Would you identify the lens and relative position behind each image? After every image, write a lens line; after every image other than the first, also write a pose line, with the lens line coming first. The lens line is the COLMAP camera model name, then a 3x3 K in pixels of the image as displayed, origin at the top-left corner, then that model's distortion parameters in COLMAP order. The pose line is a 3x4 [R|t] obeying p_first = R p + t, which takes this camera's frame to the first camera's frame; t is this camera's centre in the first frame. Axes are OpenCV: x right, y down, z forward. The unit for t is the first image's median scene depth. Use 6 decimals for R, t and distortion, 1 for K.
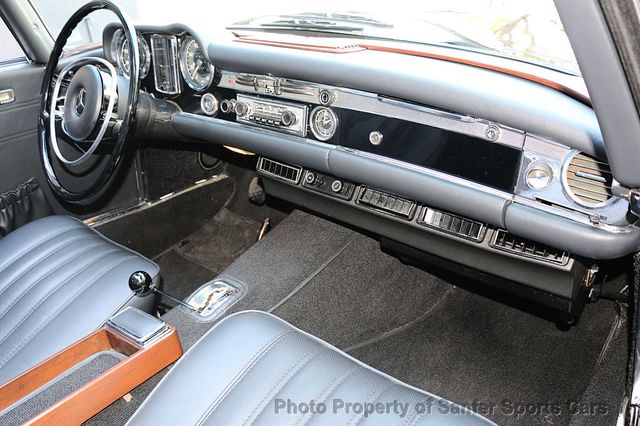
lens RADIAL K [[576.7, 0, 320.0], [0, 576.7, 213.0], [0, 0, 1]] dist [-0.155499, 0.201997]
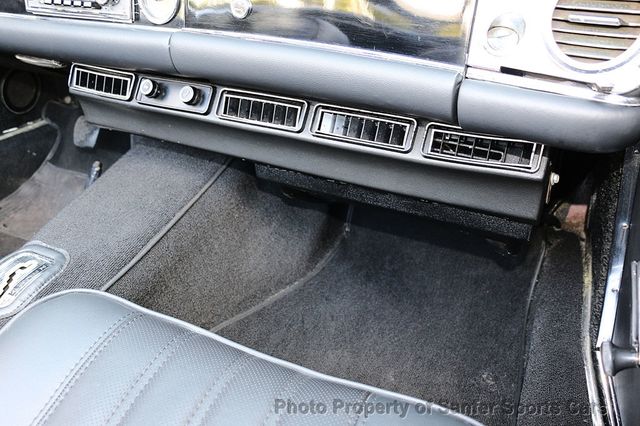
lens RADIAL K [[576.7, 0, 320.0], [0, 576.7, 213.0], [0, 0, 1]] dist [-0.155499, 0.201997]
pose [[0.966413, -0.094139, 0.239131, 0.006678], [0.077282, 0.993879, 0.078937, 0.048618], [-0.245099, -0.057806, 0.967773, 0.281959]]
